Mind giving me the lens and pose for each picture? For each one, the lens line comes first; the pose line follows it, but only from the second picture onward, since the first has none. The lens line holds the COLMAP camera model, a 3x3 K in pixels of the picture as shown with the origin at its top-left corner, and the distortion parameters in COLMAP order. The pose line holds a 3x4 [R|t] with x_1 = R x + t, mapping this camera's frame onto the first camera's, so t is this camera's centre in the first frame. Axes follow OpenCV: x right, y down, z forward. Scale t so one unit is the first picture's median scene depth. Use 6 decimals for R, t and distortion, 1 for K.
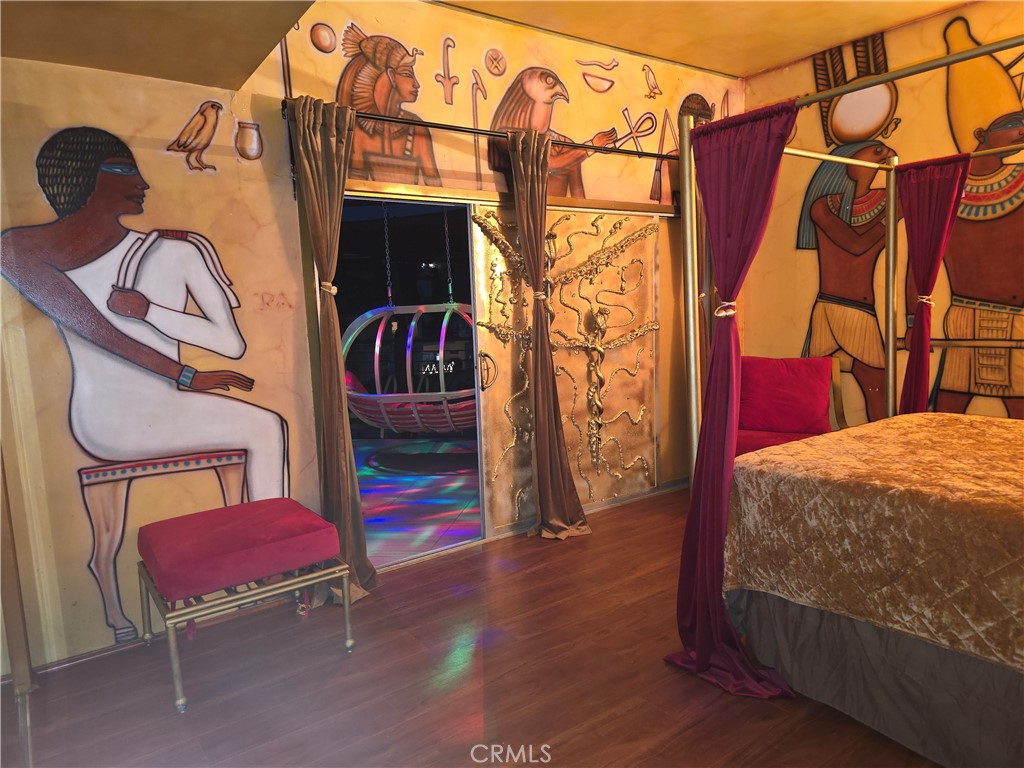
lens RADIAL K [[690.9, 0, 513.1], [0, 690.9, 389.5], [0, 0, 1]] dist [0.055176, -0.047165]
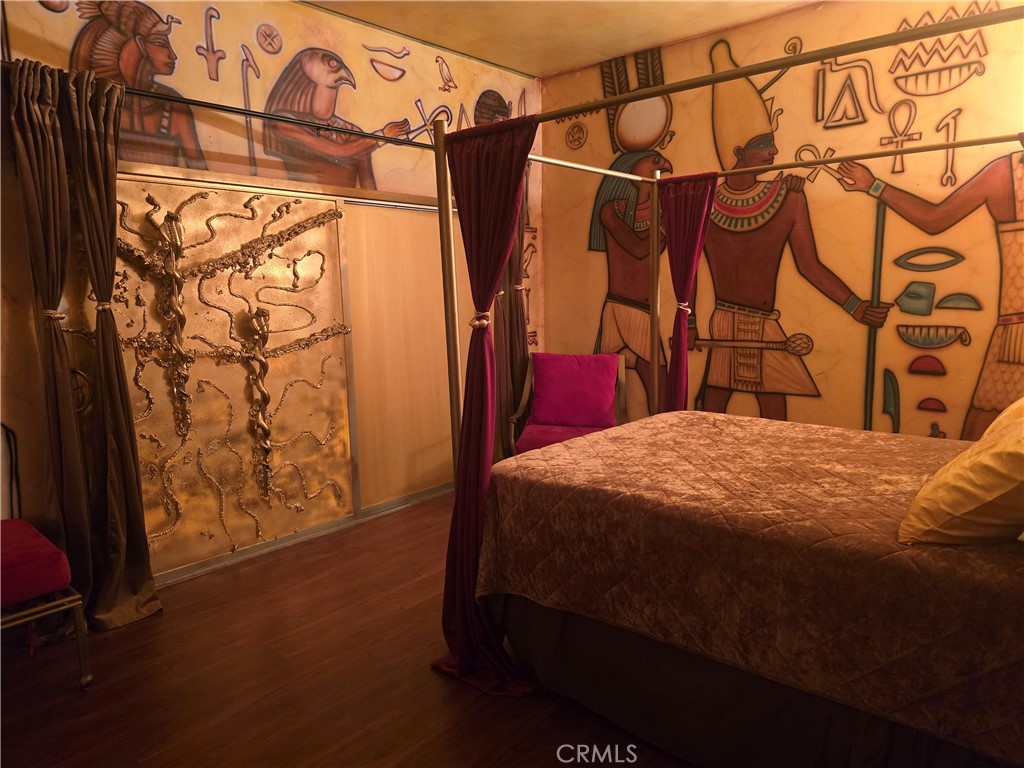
lens RADIAL K [[690.9, 0, 519.2], [0, 690.9, 388.1], [0, 0, 1]] dist [0.055176, -0.047165]
pose [[0.977422, -0.009639, 0.211075, 0.101883], [0.003919, 0.999614, 0.027502, -0.028919], [-0.211258, -0.026054, 0.977083, 0.005154]]
